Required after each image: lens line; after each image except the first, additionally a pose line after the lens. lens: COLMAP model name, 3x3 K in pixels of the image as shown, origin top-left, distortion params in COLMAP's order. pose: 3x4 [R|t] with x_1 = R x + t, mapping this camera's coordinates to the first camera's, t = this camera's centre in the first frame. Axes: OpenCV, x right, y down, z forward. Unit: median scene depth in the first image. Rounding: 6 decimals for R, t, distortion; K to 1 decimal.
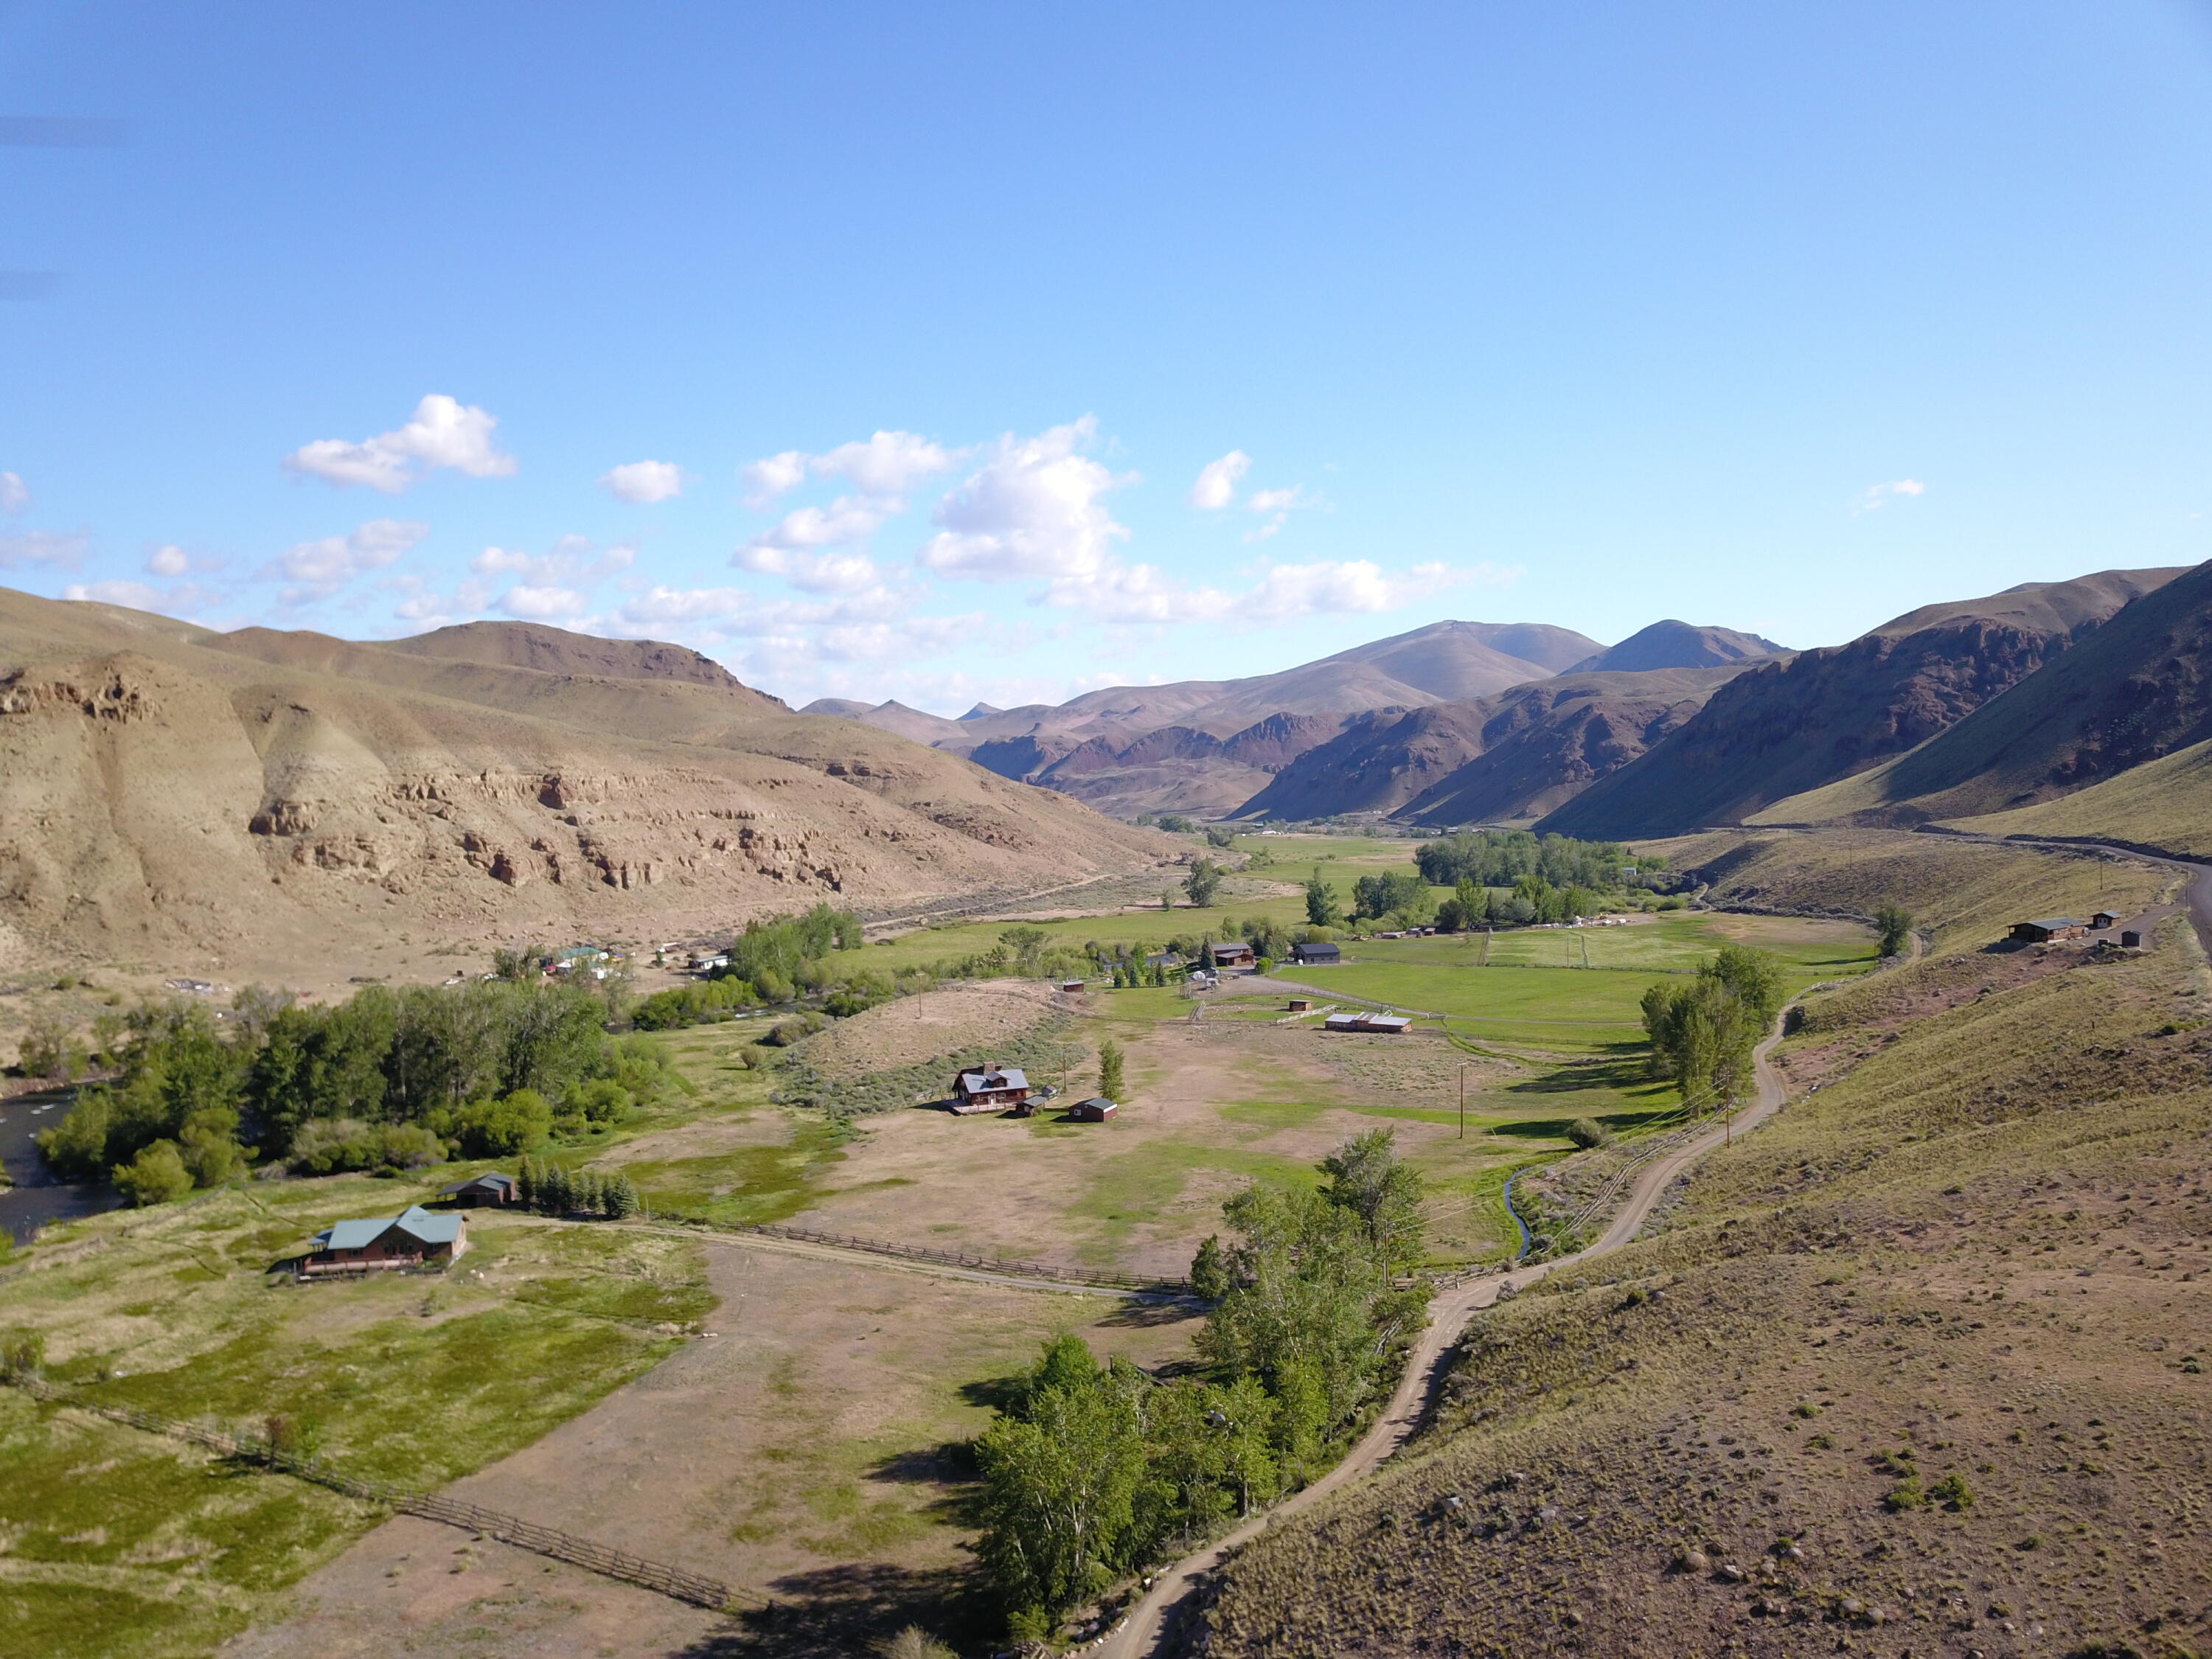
lens RADIAL K [[1670.8, 0, 1048.7], [0, 1670.8, 867.6], [0, 0, 1]] dist [0.003849, -0.078498]
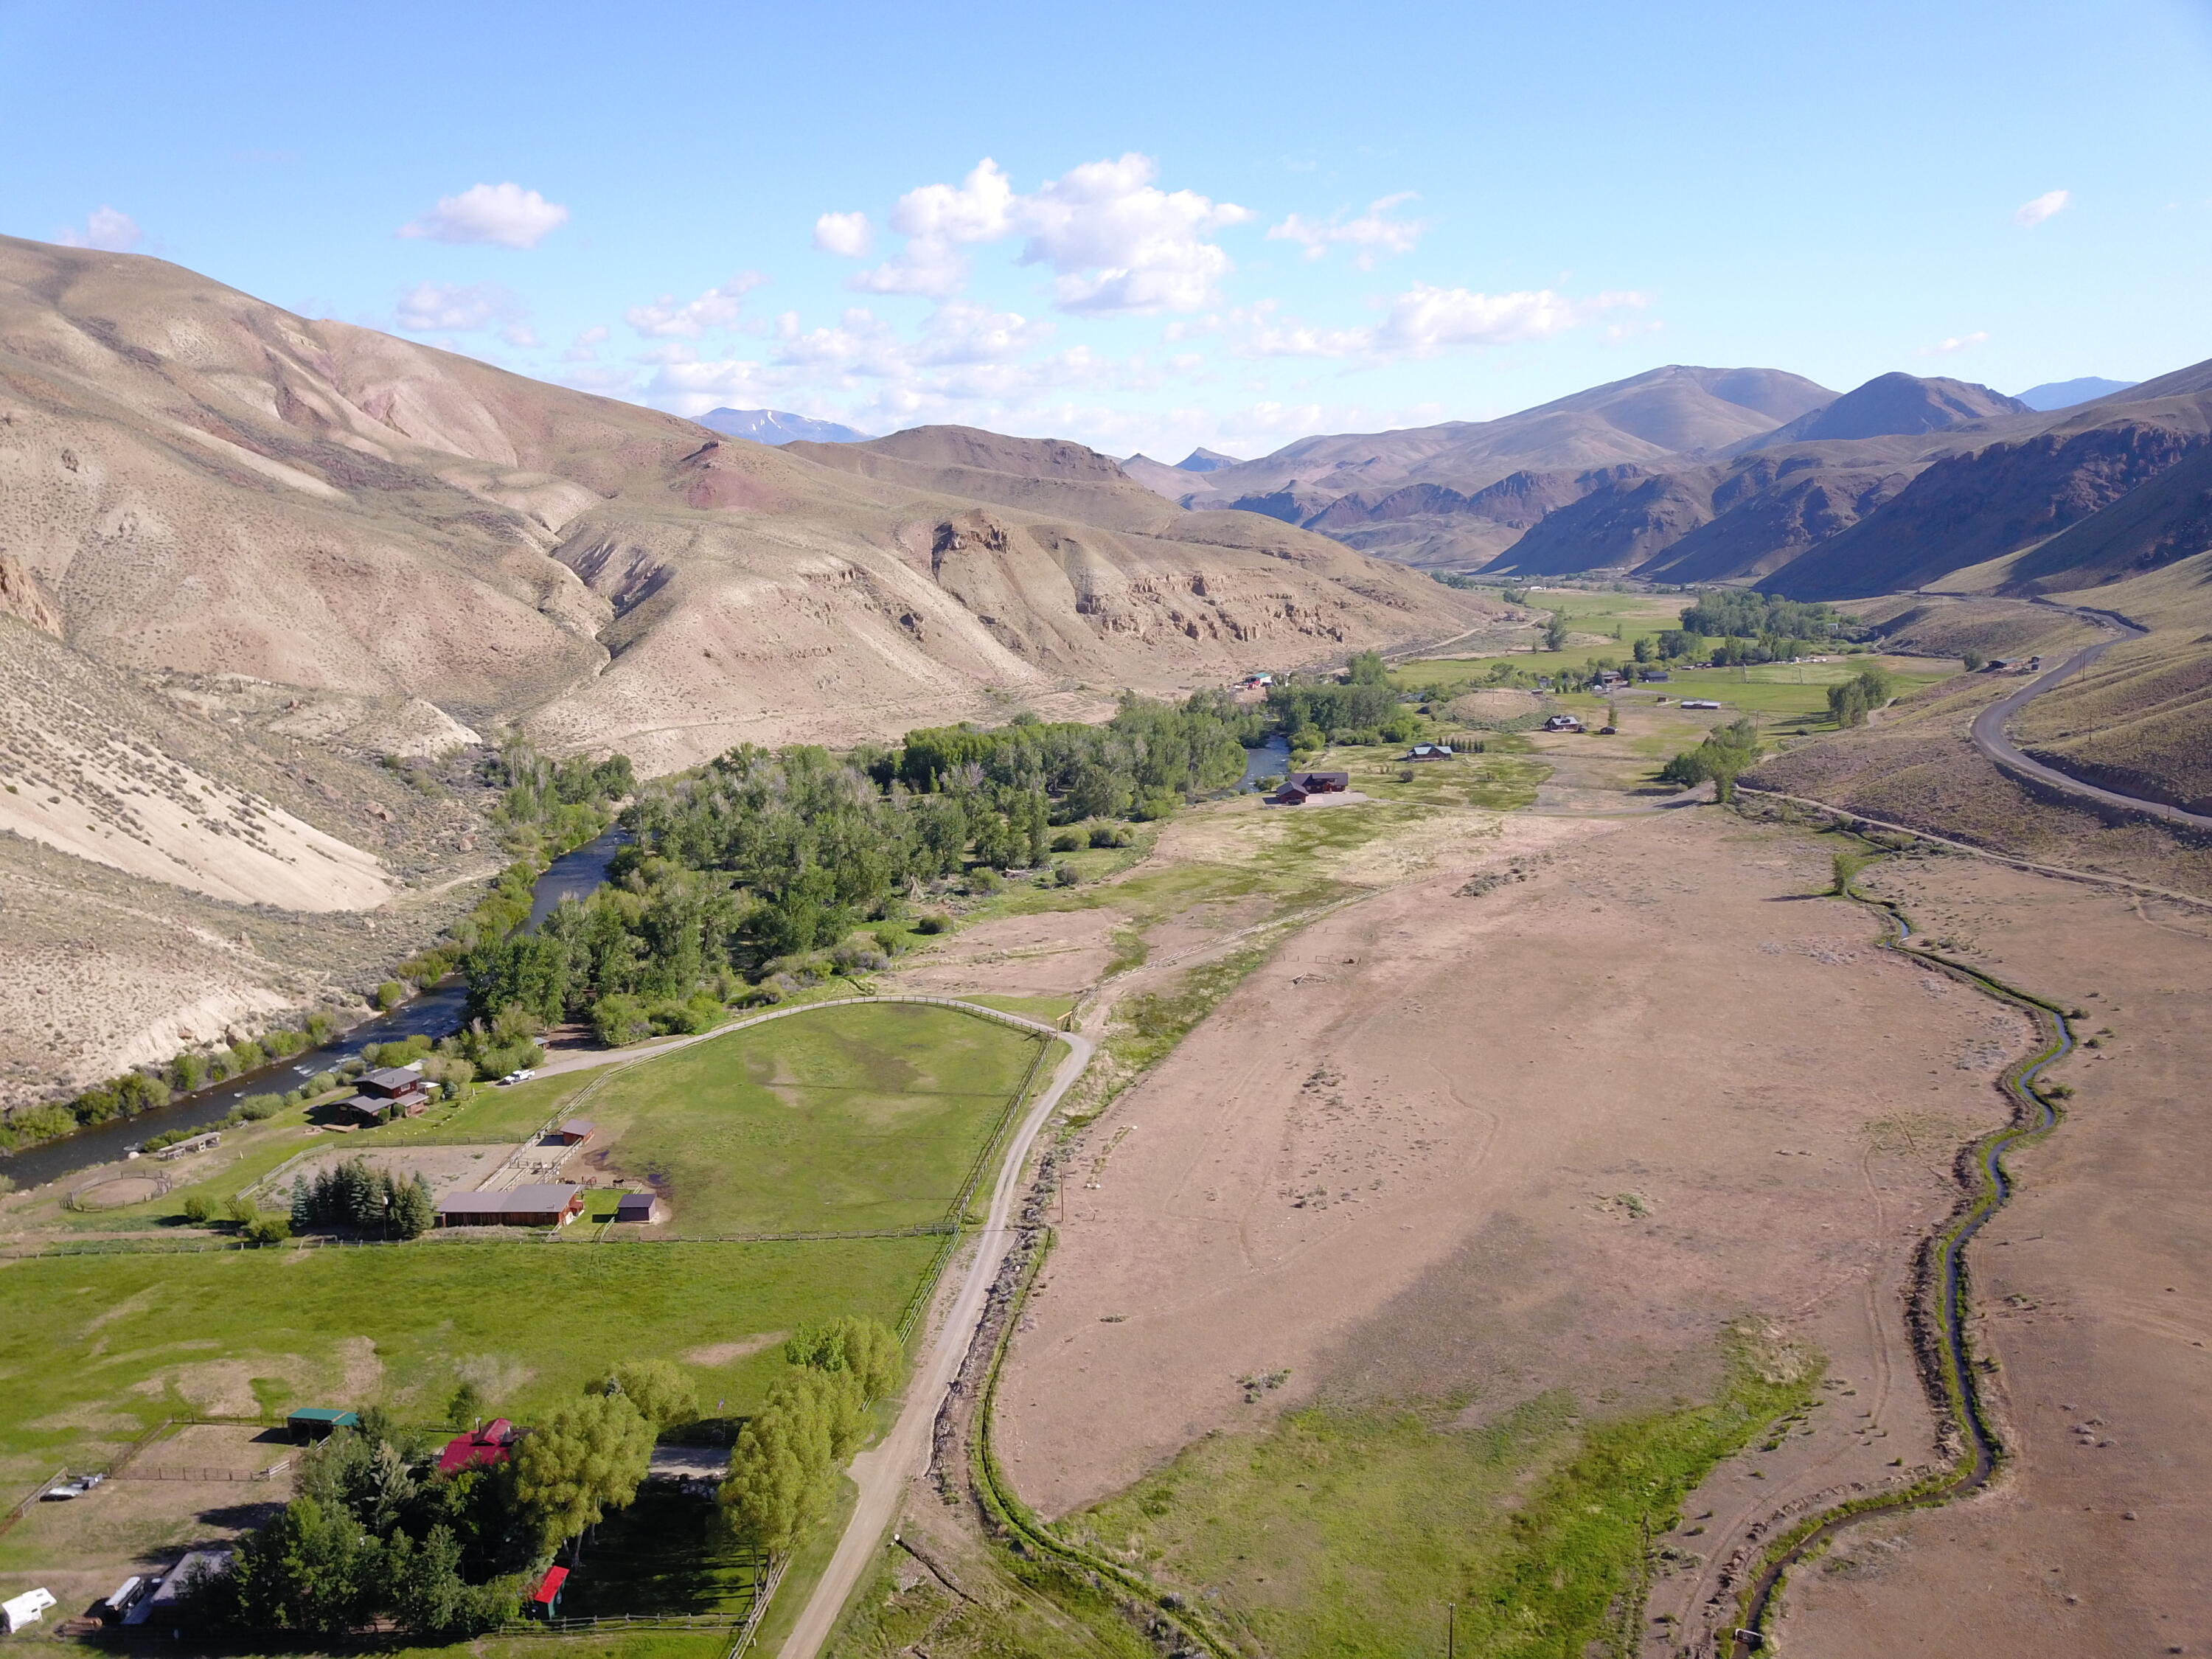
lens RADIAL K [[1681.6, 0, 1090.8], [0, 1681.6, 840.1], [0, 0, 1]] dist [0.008003, -0.003512]
pose [[0.996645, 0.011233, -0.081066, -0.164912], [0.000068, 0.990422, 0.138076, -0.014885], [0.081840, -0.137618, 0.987099, -0.495410]]
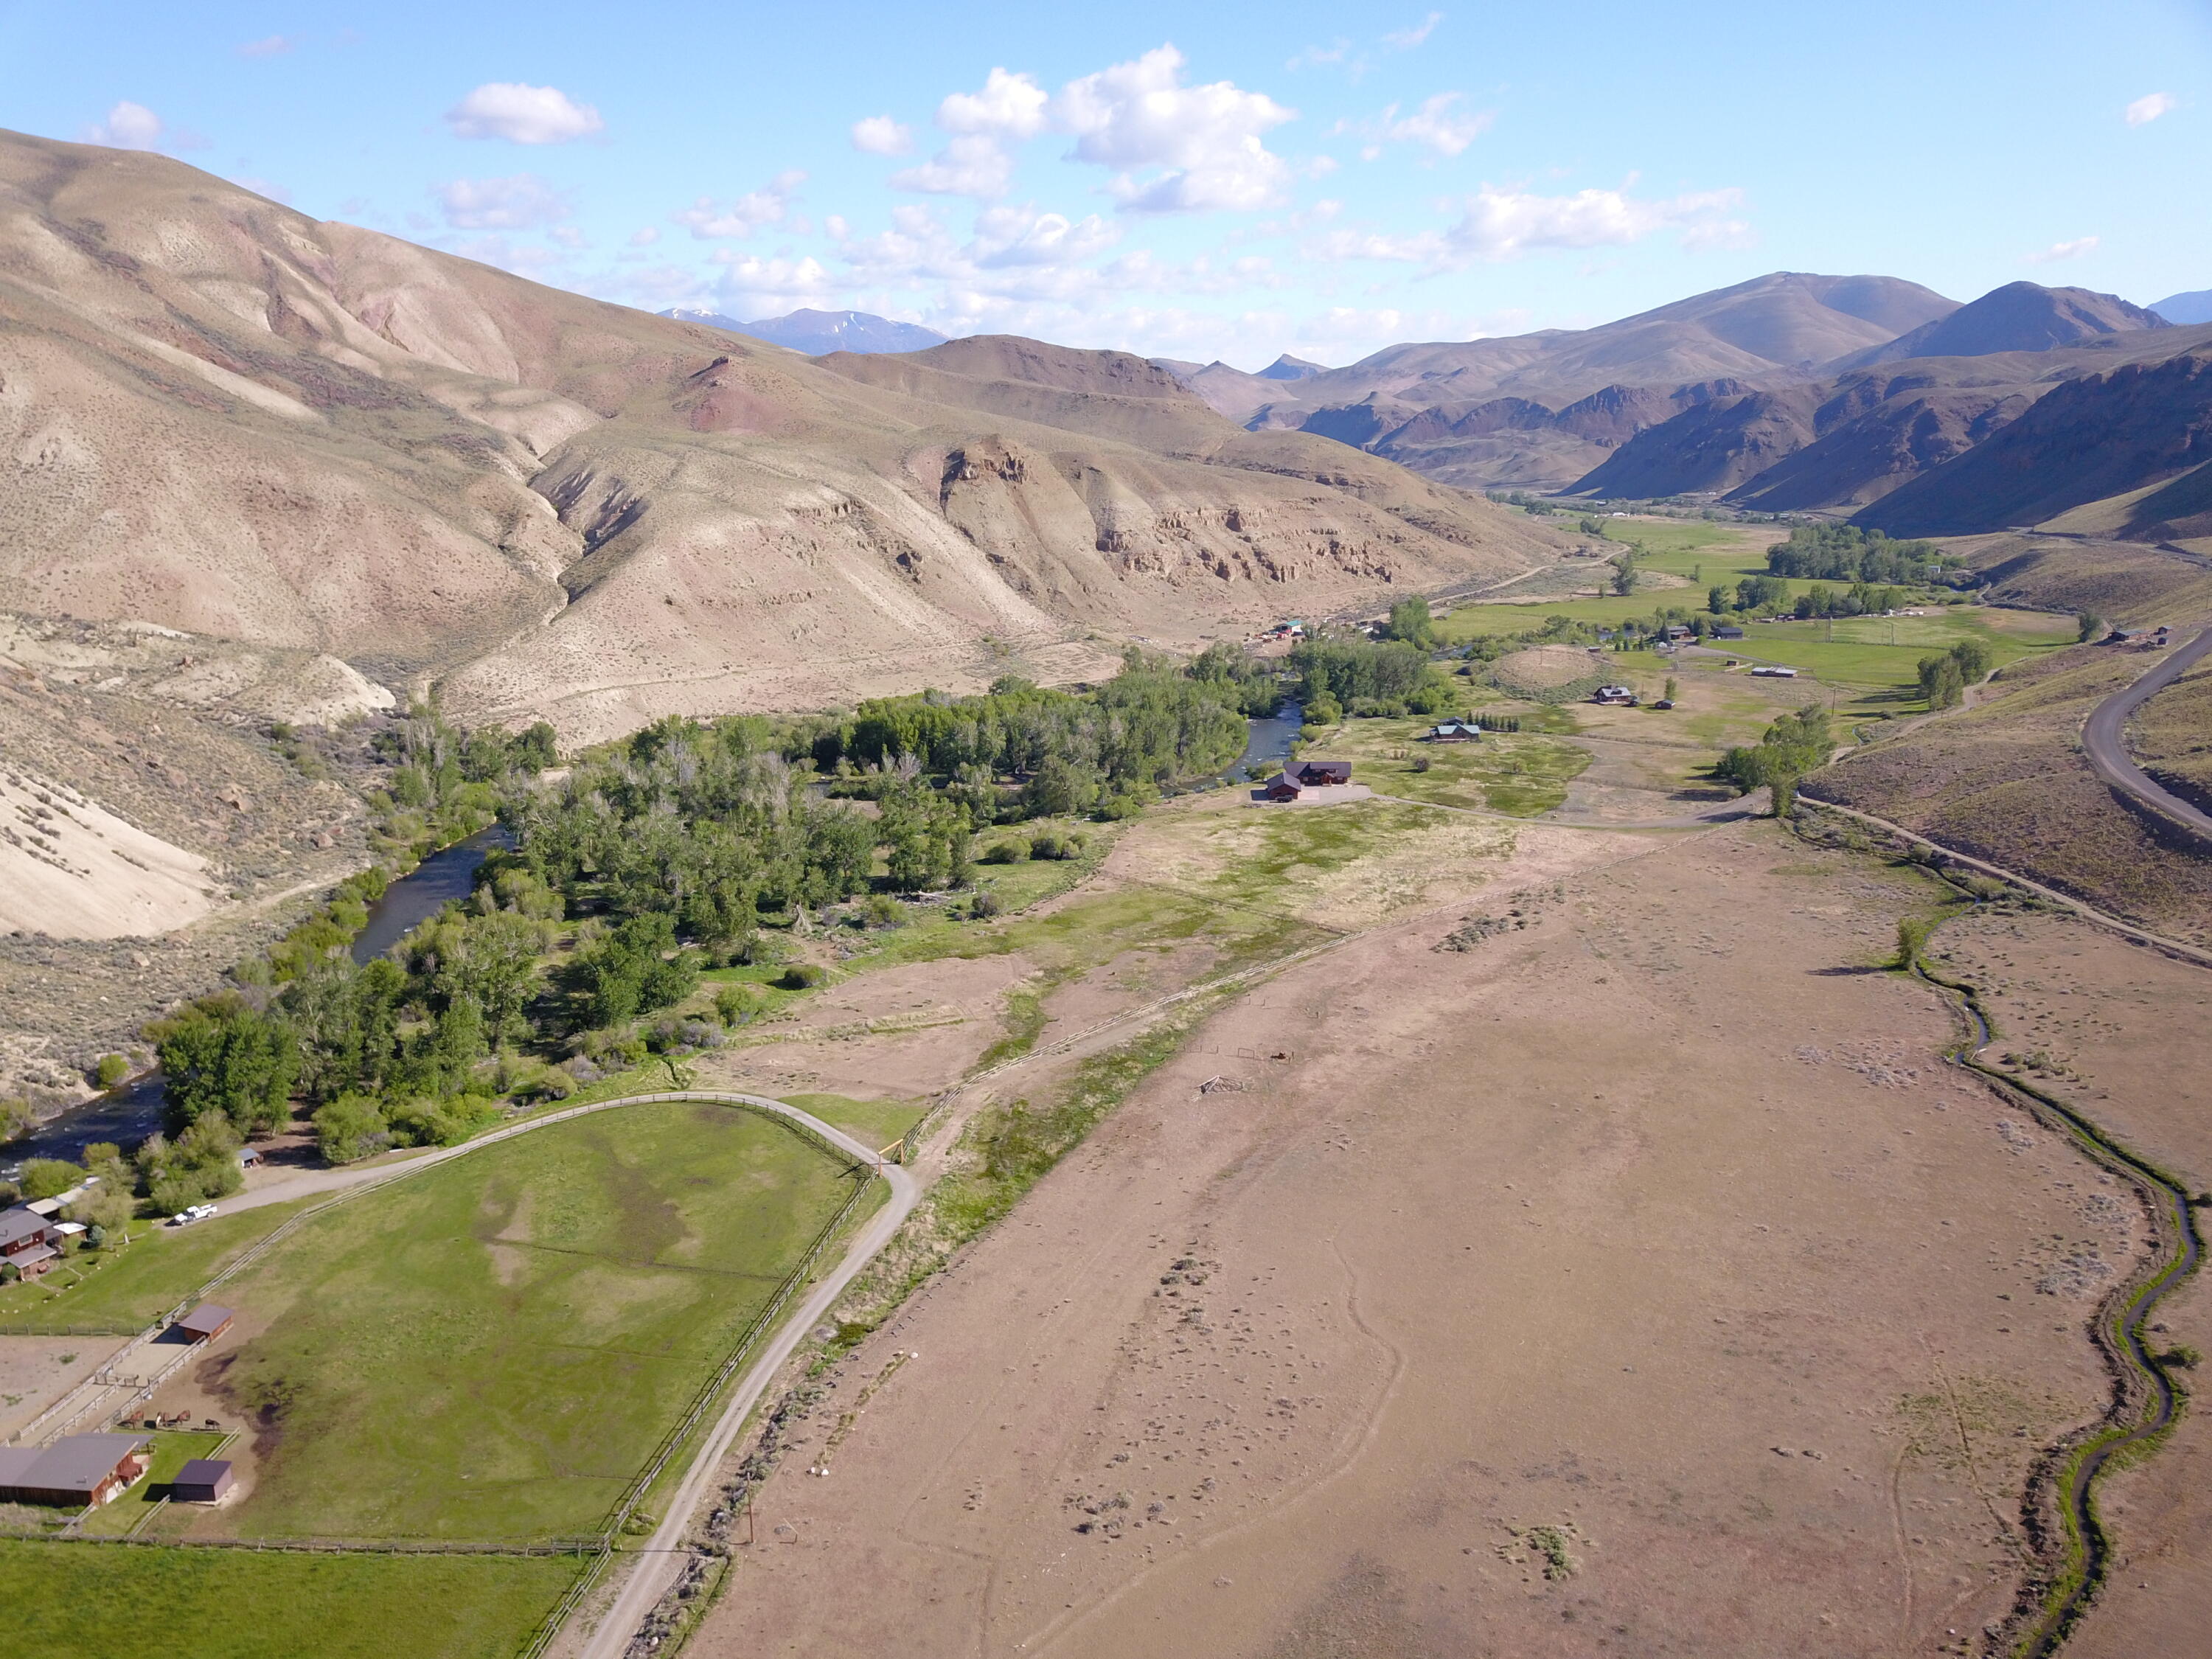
lens RADIAL K [[1681.6, 0, 1090.8], [0, 1681.6, 840.1], [0, 0, 1]] dist [0.008003, -0.003512]
pose [[0.991182, 0.037598, -0.127059, -0.134366], [-0.012709, 0.981454, 0.191276, -0.032116], [0.131894, -0.187975, 0.973278, -0.417799]]
